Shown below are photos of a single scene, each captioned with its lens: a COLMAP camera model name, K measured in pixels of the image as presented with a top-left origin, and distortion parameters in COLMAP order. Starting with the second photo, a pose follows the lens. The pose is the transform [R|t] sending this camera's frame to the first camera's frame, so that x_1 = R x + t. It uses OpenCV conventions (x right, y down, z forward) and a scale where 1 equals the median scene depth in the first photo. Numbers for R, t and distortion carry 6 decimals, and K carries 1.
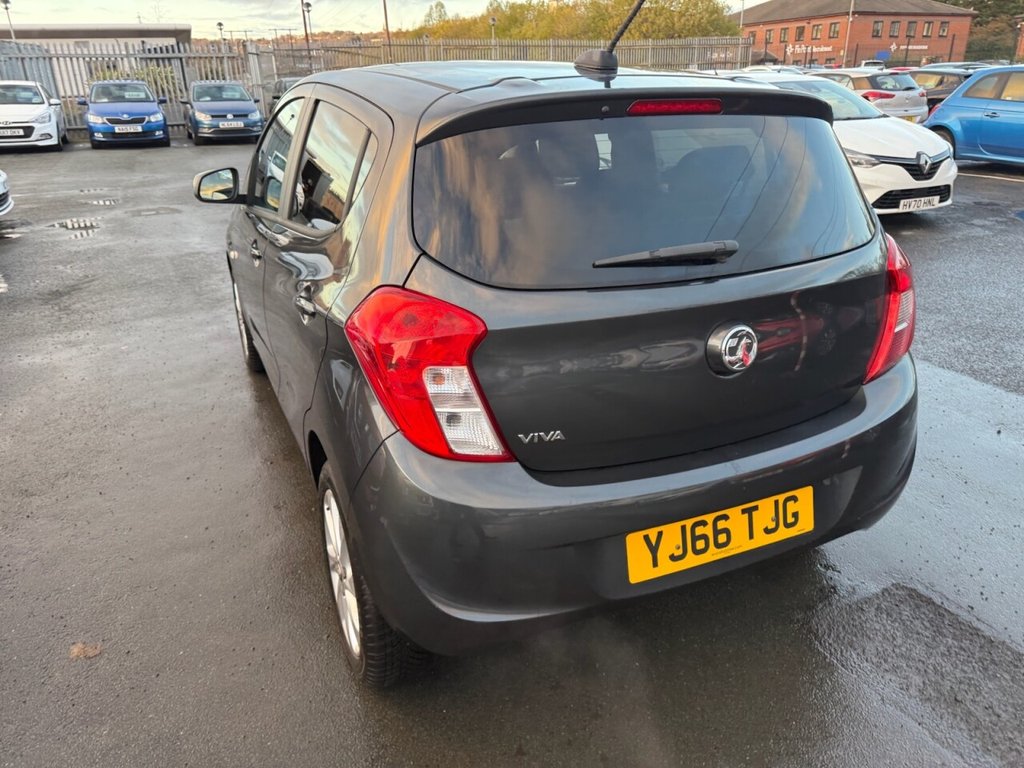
lens RADIAL K [[728.2, 0, 499.6], [0, 728.2, 384.3], [0, 0, 1]] dist [0.016280, -0.019182]
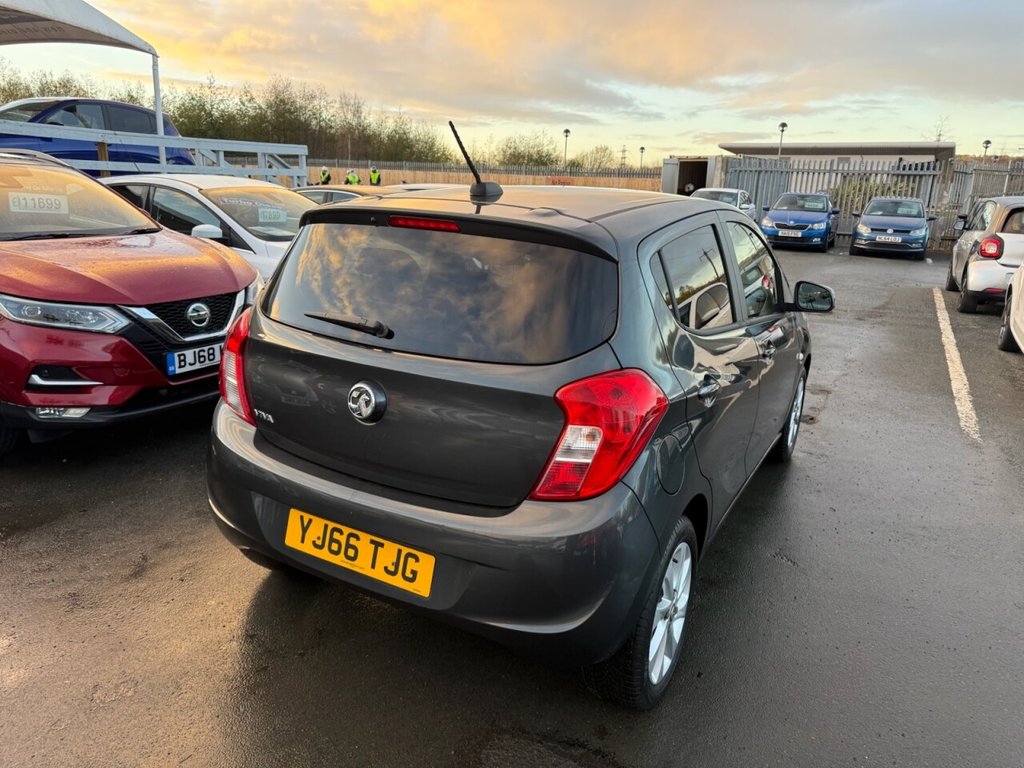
lens RADIAL K [[728.2, 0, 510.8], [0, 728.2, 375.7], [0, 0, 1]] dist [0.016280, -0.019182]
pose [[0.606247, 0.238551, -0.758655, 0.976493], [-0.348110, 0.937308, 0.016549, -0.136724], [0.715041, 0.254063, 0.651282, 0.222583]]
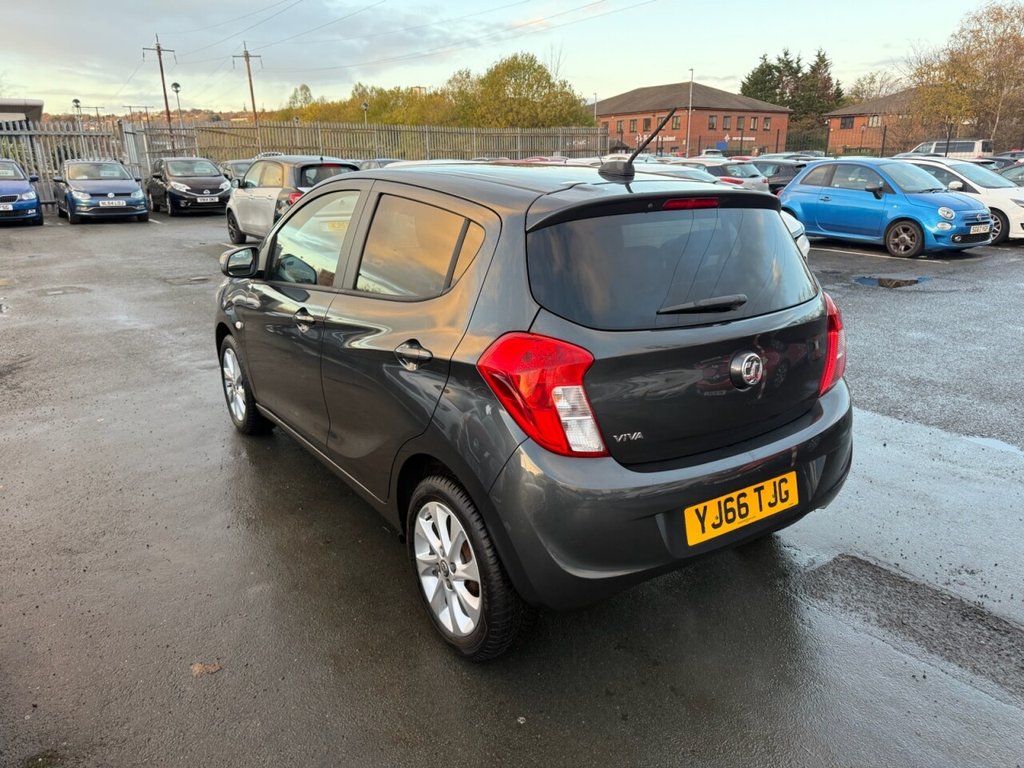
lens RADIAL K [[728.2, 0, 512.7], [0, 728.2, 387.8], [0, 0, 1]] dist [0.016280, -0.019182]
pose [[0.982180, -0.042127, 0.183159, -0.259725], [0.059173, 0.994307, -0.088616, 0.056824], [-0.178383, 0.097875, 0.979081, -0.202349]]
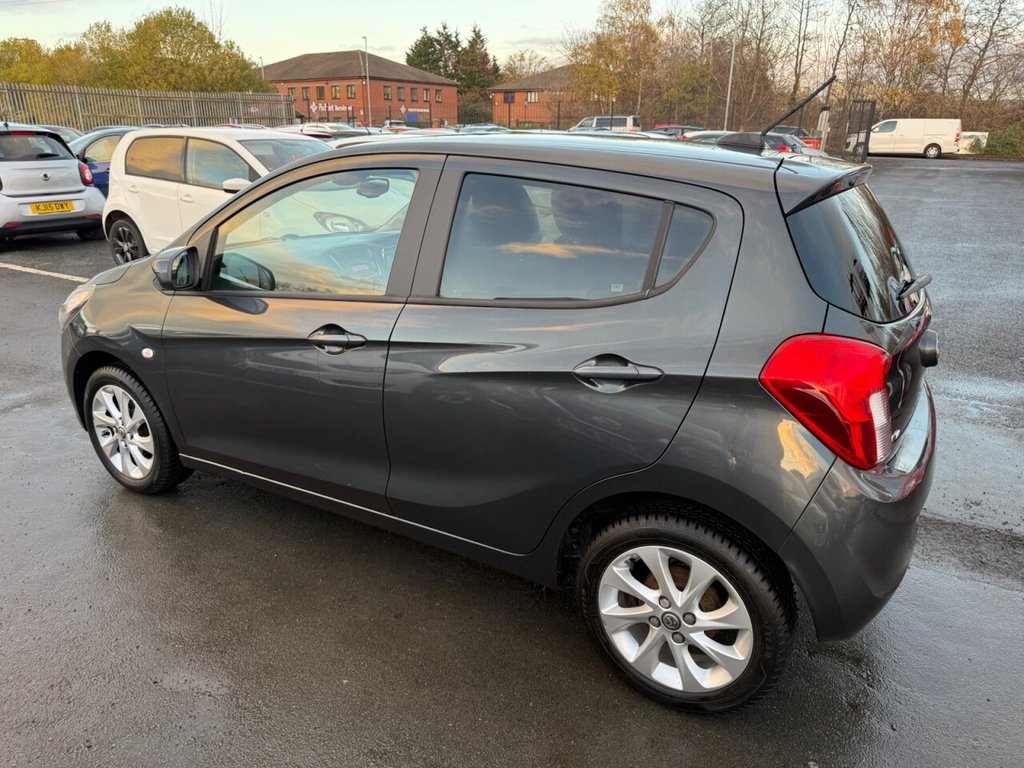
lens RADIAL K [[728.2, 0, 505.9], [0, 728.2, 393.3], [0, 0, 1]] dist [0.016280, -0.019182]
pose [[0.821643, -0.170755, 0.543824, -0.752198], [0.199472, 0.979883, 0.006298, -0.092465], [-0.533960, 0.103303, 0.839176, 0.182320]]
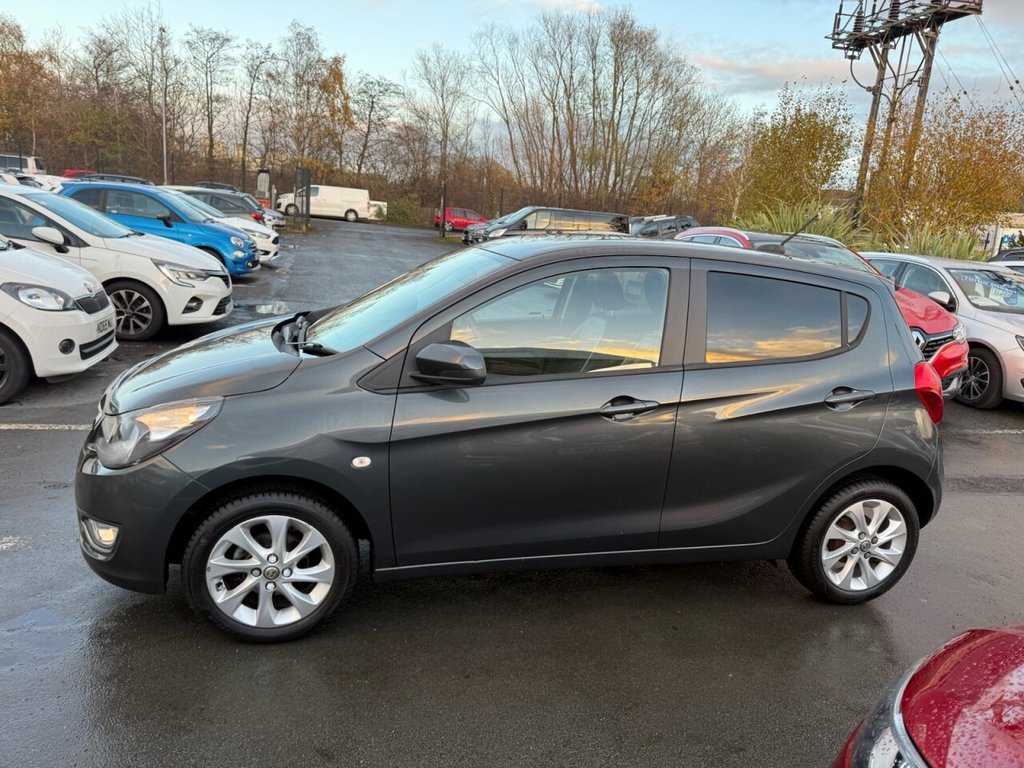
lens RADIAL K [[728.2, 0, 527.8], [0, 728.2, 393.6], [0, 0, 1]] dist [0.016280, -0.019182]
pose [[0.165314, -0.204582, 0.964789, -1.555209], [0.302049, 0.941743, 0.147940, -0.456345], [-0.938849, 0.266957, 0.217478, 1.043348]]
